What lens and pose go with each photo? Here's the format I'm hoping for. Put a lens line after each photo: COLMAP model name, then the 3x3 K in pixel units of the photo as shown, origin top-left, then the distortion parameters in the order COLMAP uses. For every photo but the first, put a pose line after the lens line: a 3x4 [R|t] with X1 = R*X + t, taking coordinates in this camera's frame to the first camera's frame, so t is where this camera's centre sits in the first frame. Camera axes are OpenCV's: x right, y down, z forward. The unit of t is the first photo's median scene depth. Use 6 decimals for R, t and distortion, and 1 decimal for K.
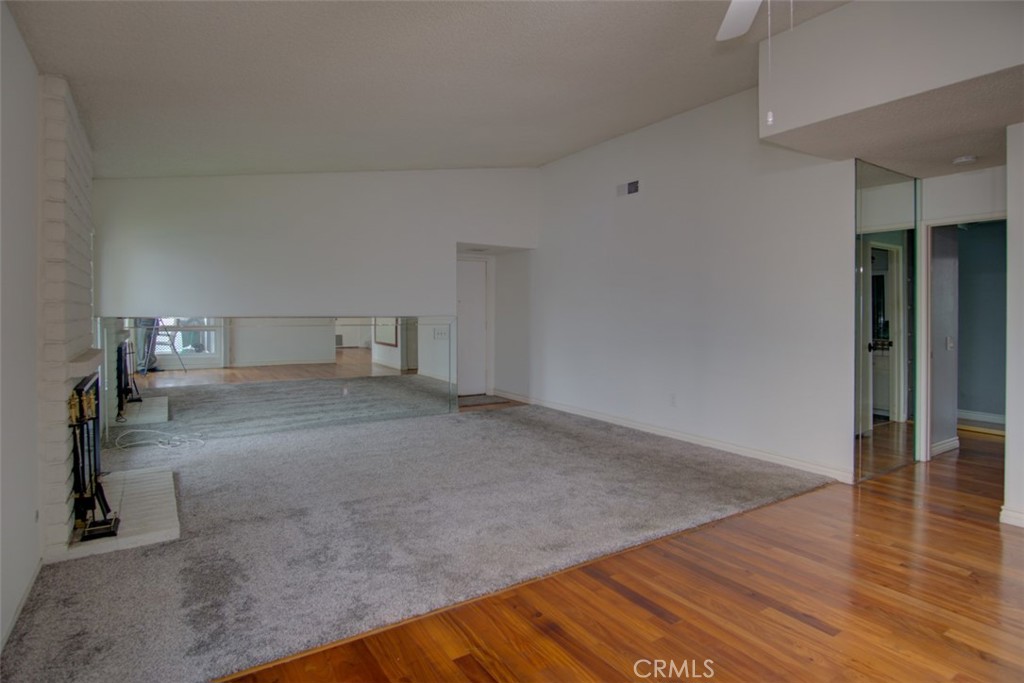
lens RADIAL K [[563.9, 0, 512.2], [0, 563.9, 299.1], [0, 0, 1]] dist [-0.036285, 0.007433]
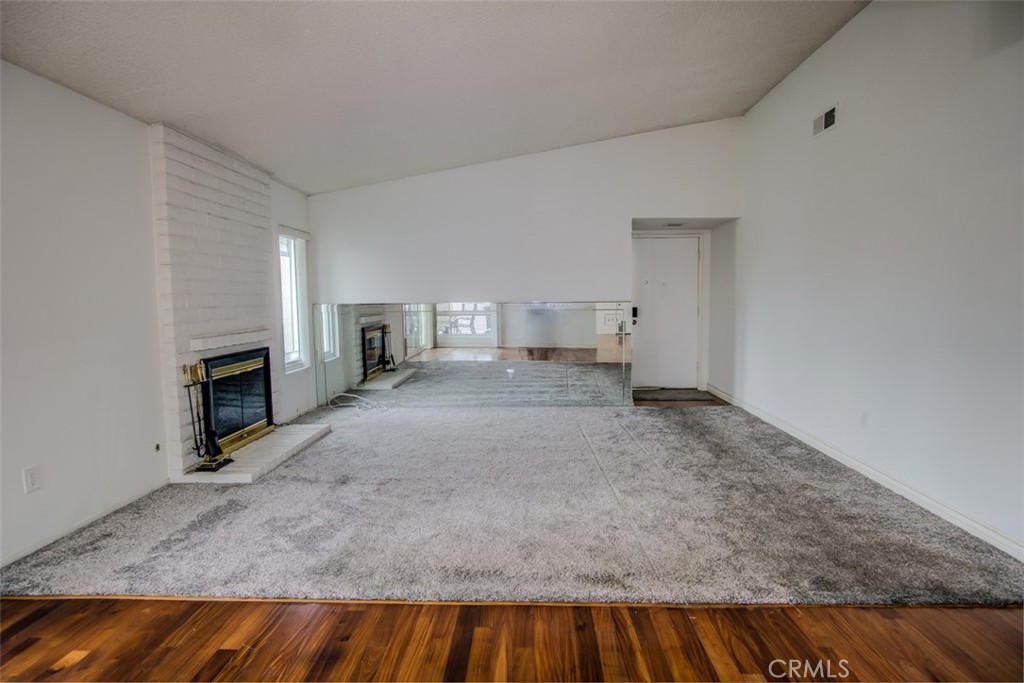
lens RADIAL K [[546.9, 0, 512.0], [0, 546.9, 341.5], [0, 0, 1]] dist [-0.030221, 0.001235]
pose [[0.814802, 0.037095, -0.578551, 0.462212], [0.022989, 0.995098, 0.096180, 0.009600], [0.579283, -0.091668, 0.809956, 0.308457]]
